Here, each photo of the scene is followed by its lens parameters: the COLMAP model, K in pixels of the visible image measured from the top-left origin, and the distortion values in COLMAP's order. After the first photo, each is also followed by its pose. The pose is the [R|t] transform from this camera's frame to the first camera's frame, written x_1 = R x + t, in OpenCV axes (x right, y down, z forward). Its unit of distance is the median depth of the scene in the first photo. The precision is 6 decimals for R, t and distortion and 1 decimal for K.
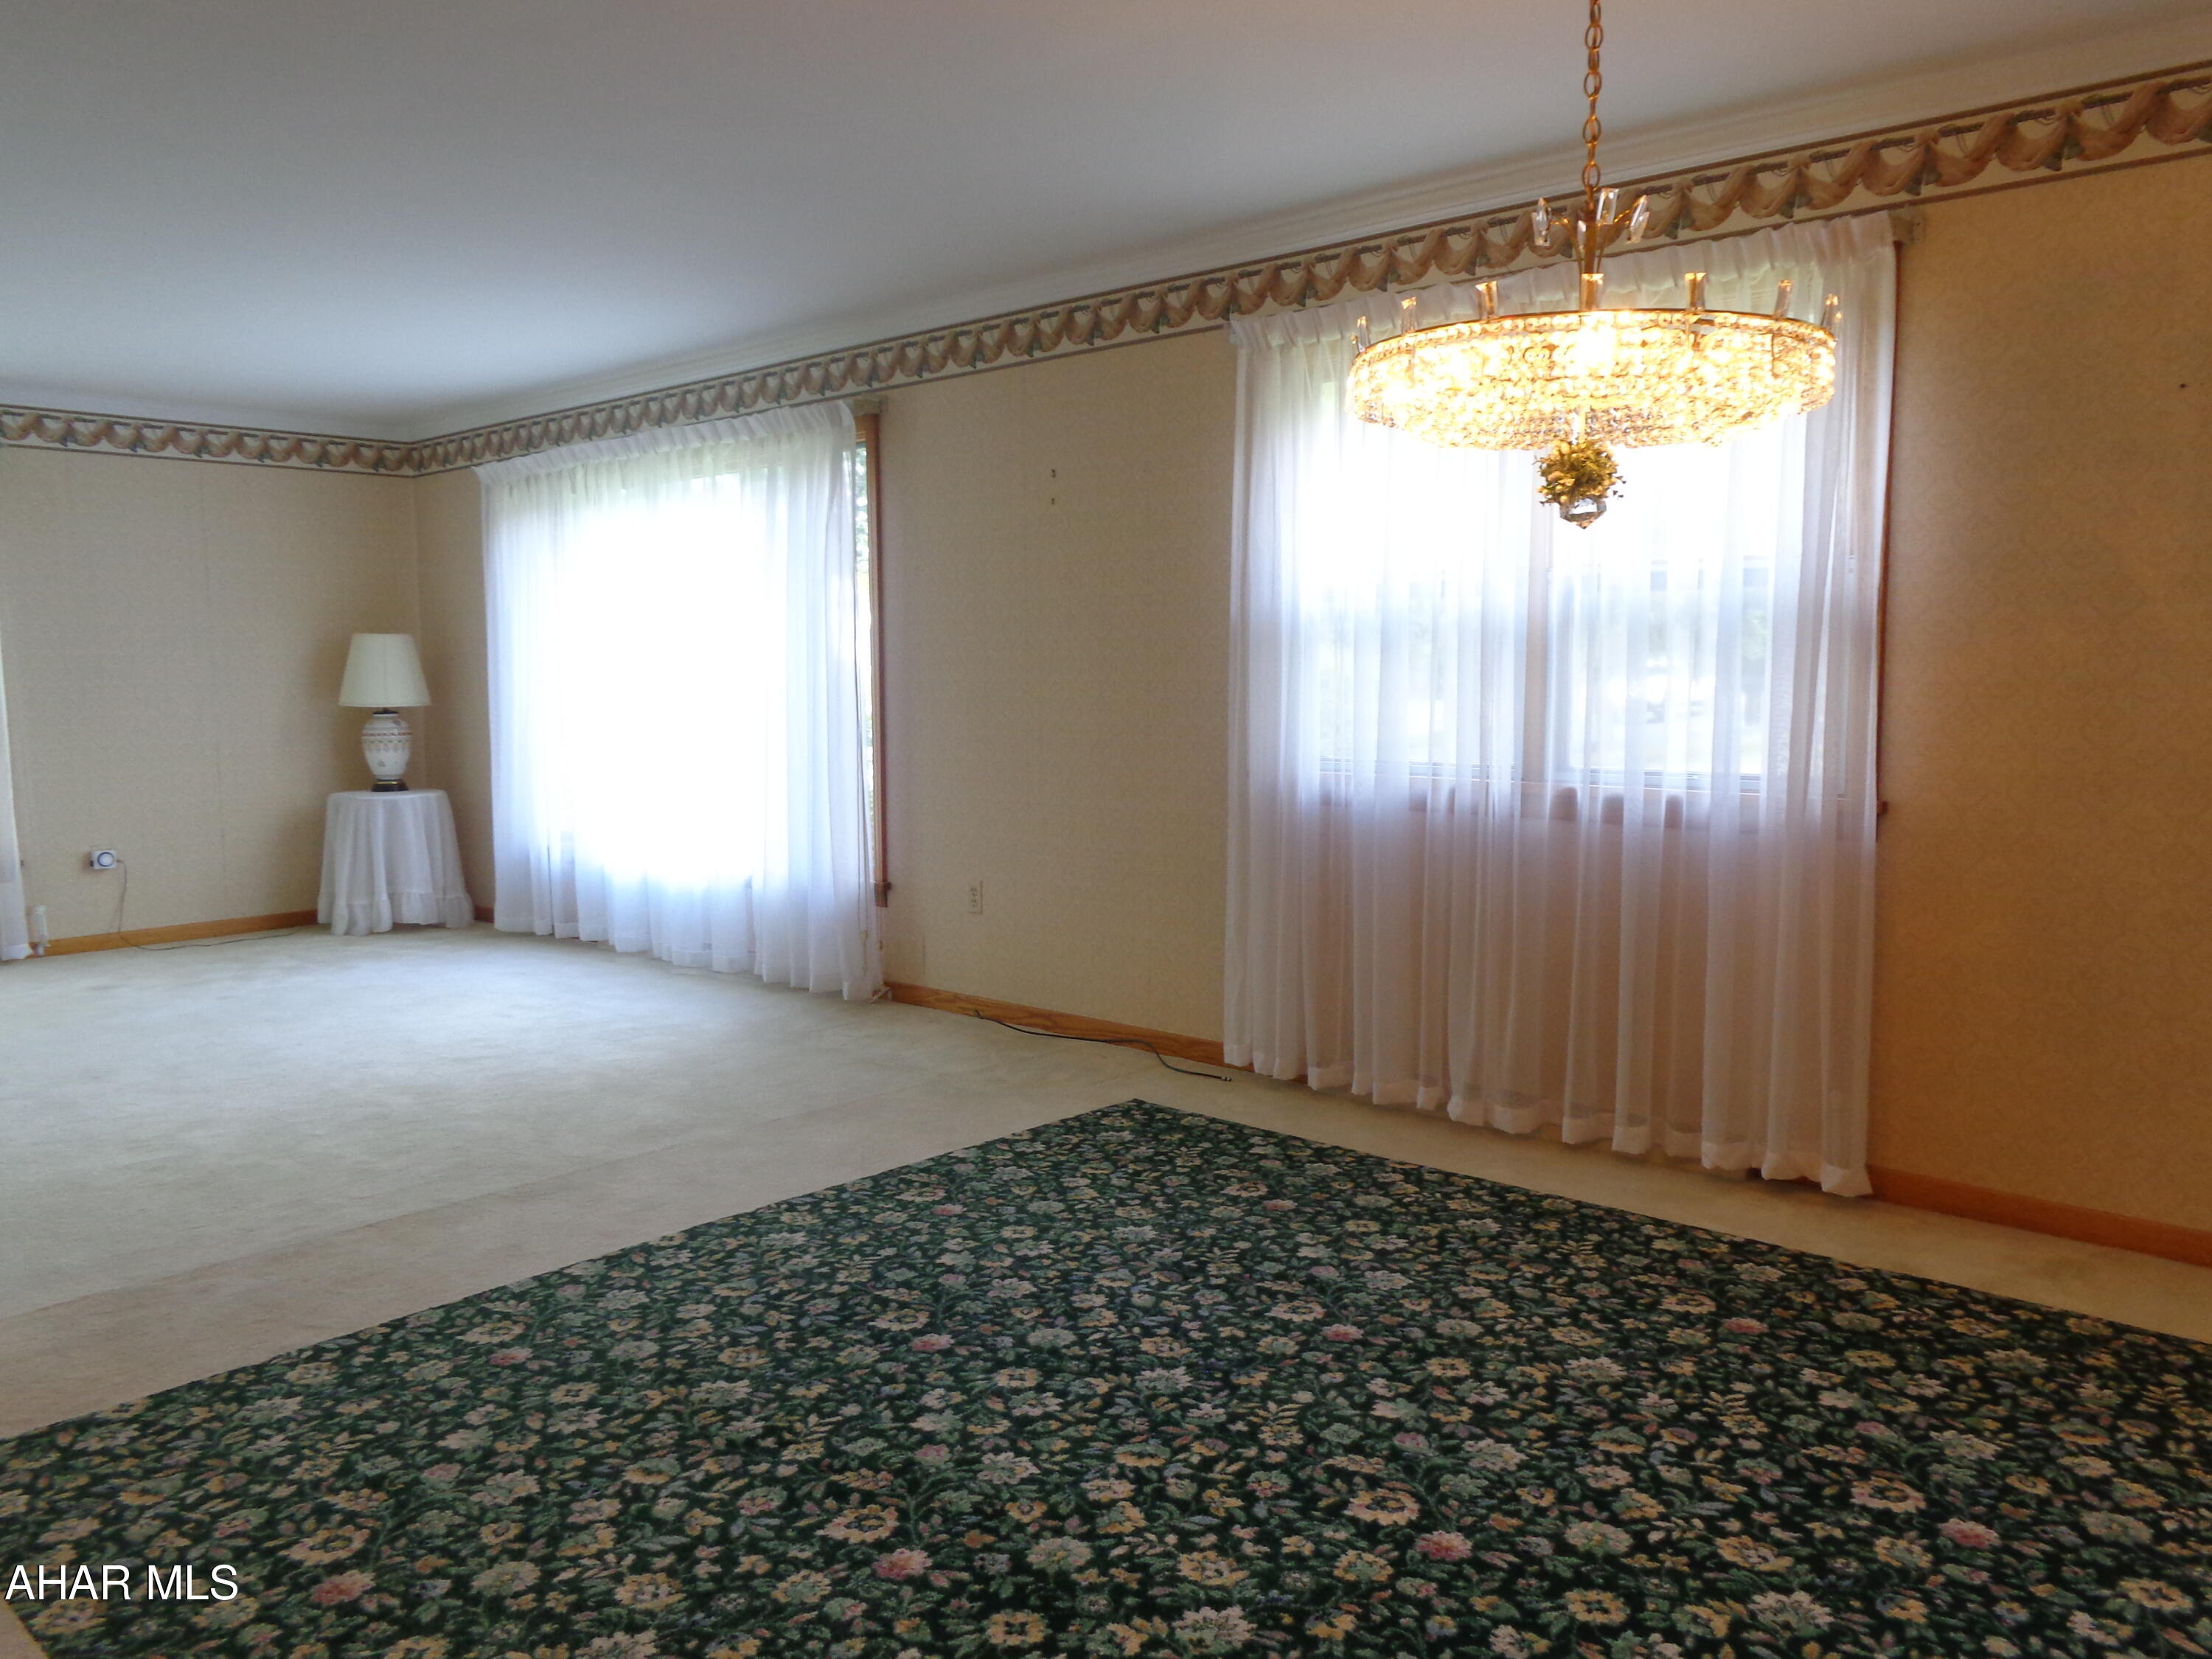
lens RADIAL K [[1602.6, 0, 1128.9], [0, 1602.6, 901.6], [0, 0, 1]] dist [0.021385, -0.006228]
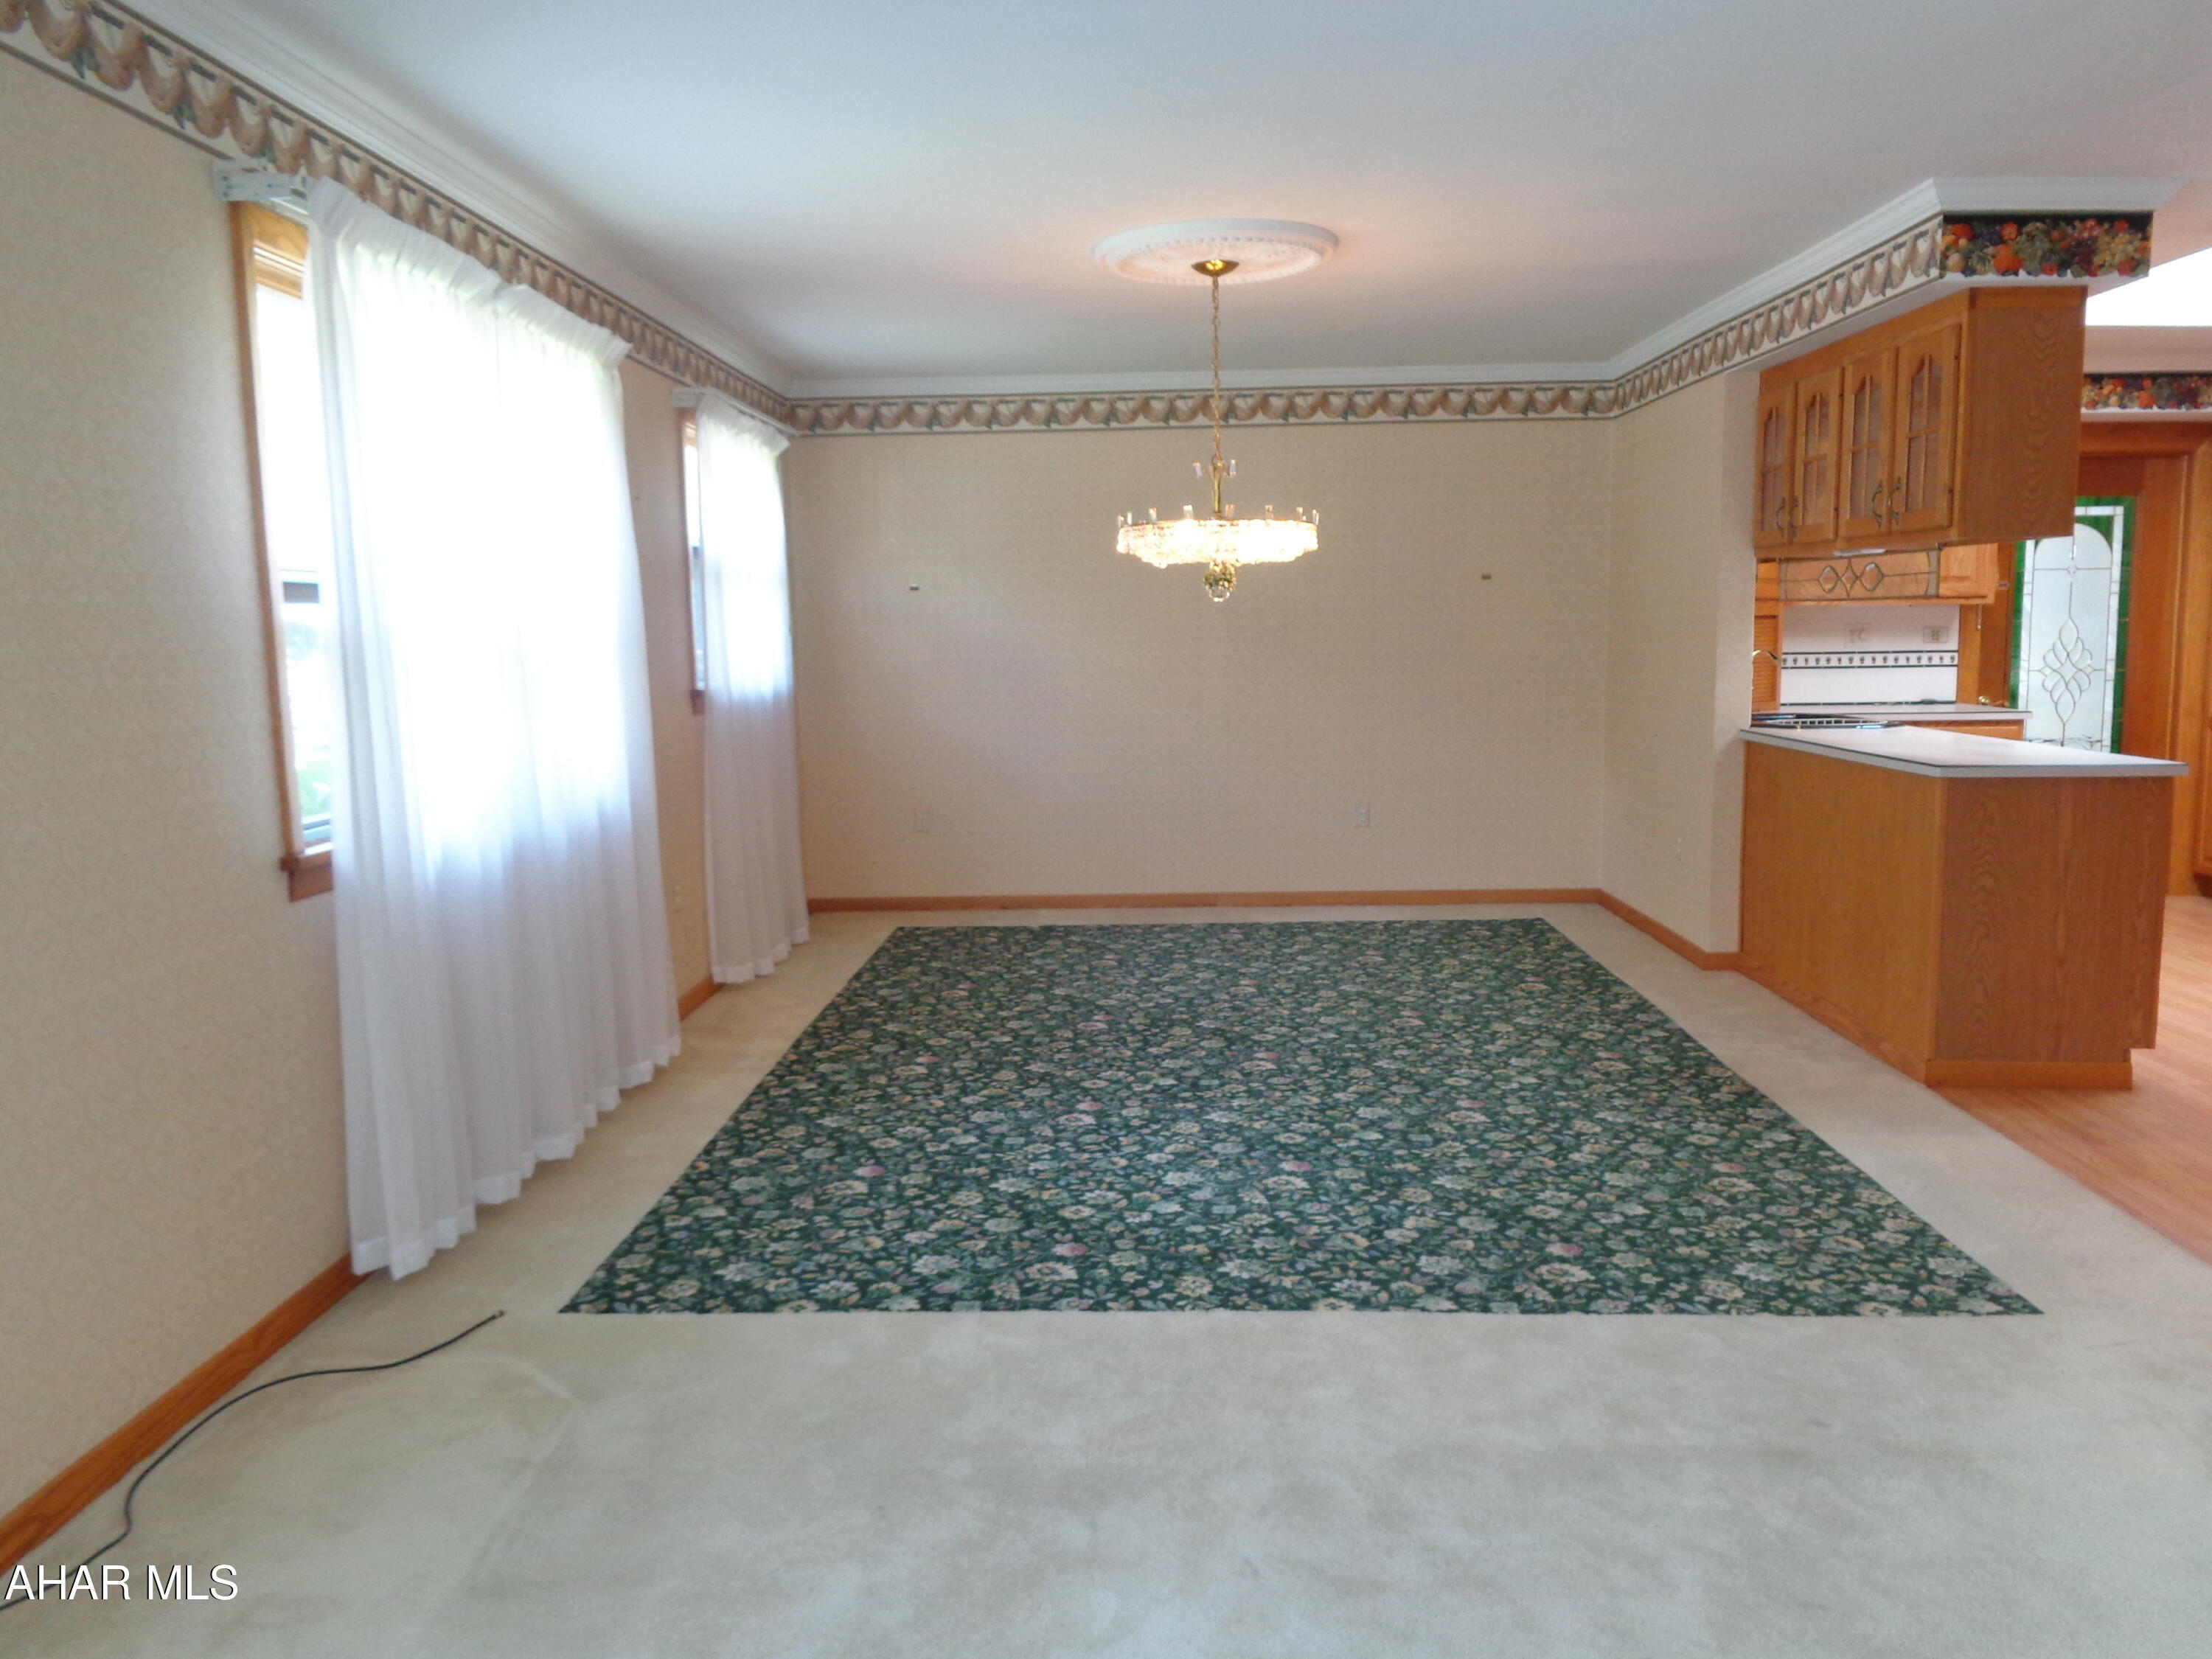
lens RADIAL K [[1641.6, 0, 1097.1], [0, 1641.6, 816.8], [0, 0, 1]] dist [-0.004004, -0.010421]
pose [[-0.625098, -0.070457, 0.777360, -0.975172], [0.138589, 0.970075, 0.199367, -0.278570], [-0.768144, 0.232357, -0.596627, 1.720936]]
